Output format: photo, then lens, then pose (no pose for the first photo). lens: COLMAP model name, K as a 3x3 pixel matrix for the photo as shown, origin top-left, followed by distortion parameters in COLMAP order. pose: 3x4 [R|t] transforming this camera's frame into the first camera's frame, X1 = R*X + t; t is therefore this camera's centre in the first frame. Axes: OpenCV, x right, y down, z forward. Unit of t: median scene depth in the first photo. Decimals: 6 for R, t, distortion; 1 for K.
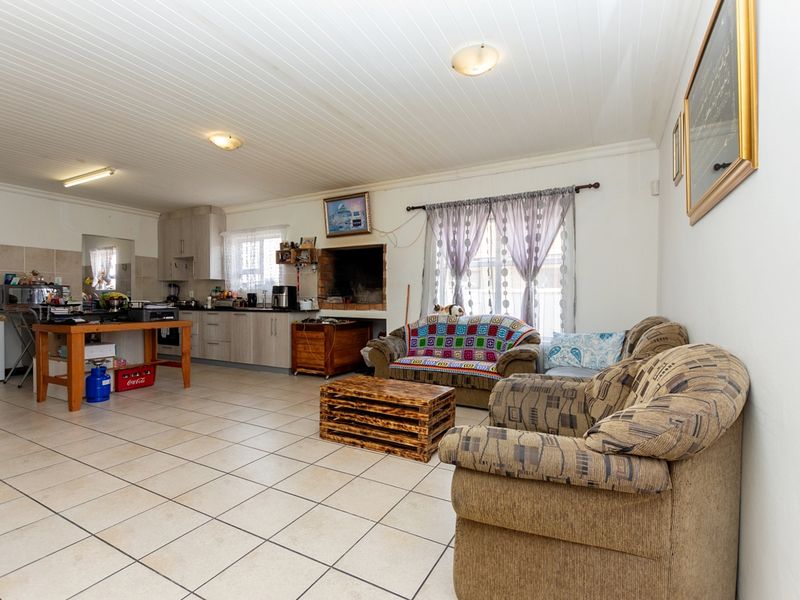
lens RADIAL K [[385.1, 0, 397.4], [0, 385.1, 303.2], [0, 0, 1]] dist [0.000026, 0.000005]
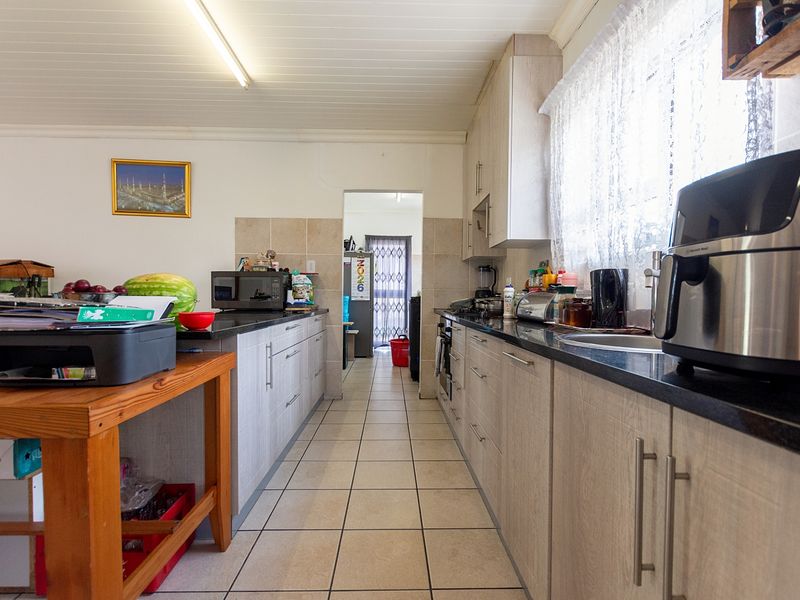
lens RADIAL K [[385.1, 0, 397.4], [0, 385.1, 303.2], [0, 0, 1]] dist [0.000026, 0.000005]
pose [[0.491573, 0.017719, -0.870656, -0.265019], [-0.017873, 0.999788, 0.010256, -0.004680], [0.870653, 0.010520, 0.491785, 0.883286]]
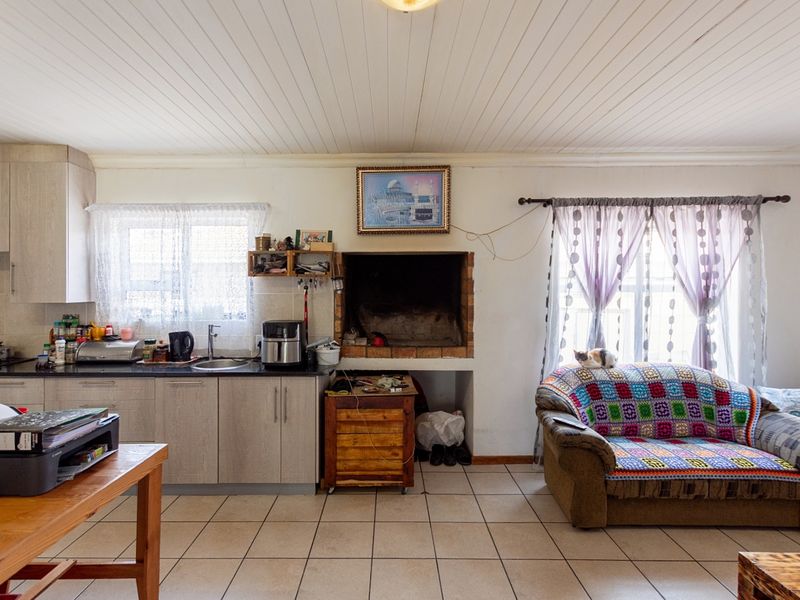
lens RADIAL K [[419.2, 0, 391.5], [0, 419.2, 287.1], [0, 0, 1]] dist [0.004848, 0.000163]
pose [[0.885515, -0.005384, 0.464580, -0.452430], [0.010235, 0.999916, -0.007921, -0.089728], [-0.464498, 0.011769, 0.885496, 0.442376]]
